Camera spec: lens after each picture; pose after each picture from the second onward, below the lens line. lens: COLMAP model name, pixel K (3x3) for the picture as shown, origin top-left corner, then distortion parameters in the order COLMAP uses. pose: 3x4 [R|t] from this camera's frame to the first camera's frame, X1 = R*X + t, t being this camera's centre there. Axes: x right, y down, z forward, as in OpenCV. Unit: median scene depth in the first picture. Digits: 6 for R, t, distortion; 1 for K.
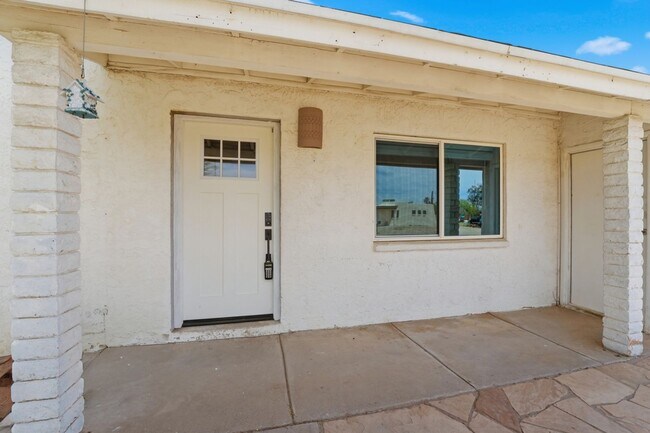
lens RADIAL K [[274.1, 0, 329.1], [0, 274.1, 218.1], [0, 0, 1]] dist [-0.019974, -0.000243]
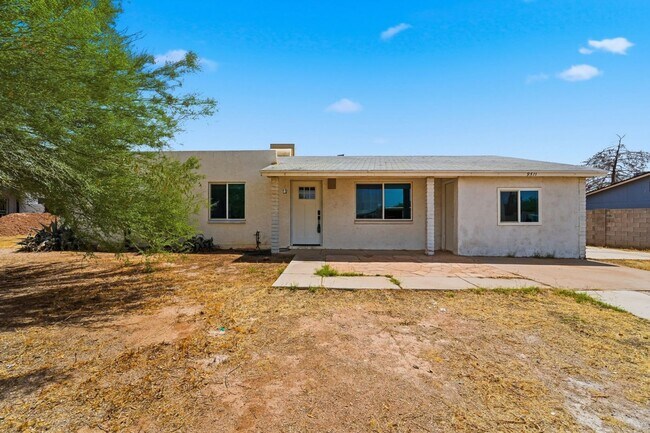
lens RADIAL K [[274.1, 0, 329.1], [0, 274.1, 218.1], [0, 0, 1]] dist [-0.019974, -0.000243]
pose [[0.966695, -0.000587, -0.255930, 0.659174], [0.000997, 0.999998, 0.001470, 0.059464], [0.255929, -0.001676, 0.966694, -1.890535]]
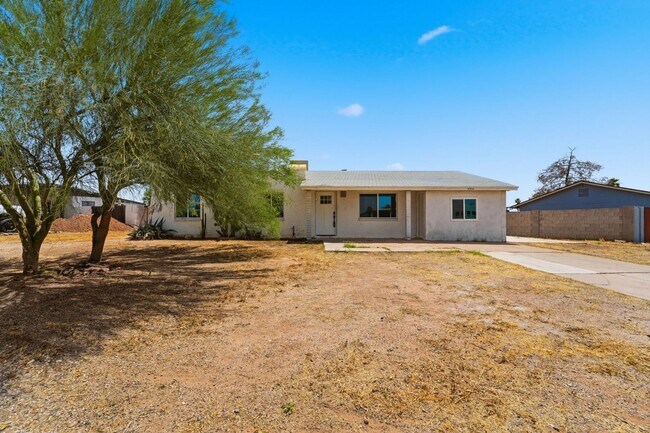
lens RADIAL K [[274.1, 0, 329.1], [0, 274.1, 218.1], [0, 0, 1]] dist [-0.019974, -0.000243]
pose [[0.977061, -0.003831, -0.212923, 0.637273], [0.003367, 0.999991, -0.002543, 0.092590], [0.212931, 0.001768, 0.977066, -3.333610]]
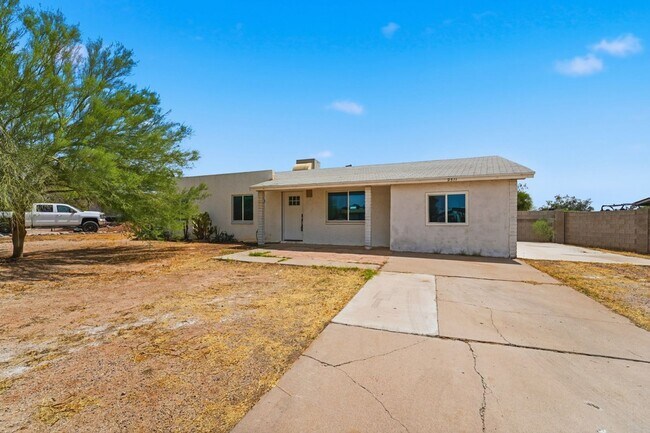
lens RADIAL K [[274.1, 0, 329.1], [0, 274.1, 218.1], [0, 0, 1]] dist [-0.019974, -0.000243]
pose [[0.825956, -0.008173, -0.563676, 2.313195], [0.003719, 0.999952, -0.009048, 0.075263], [0.563723, 0.005377, 0.825947, -2.023019]]
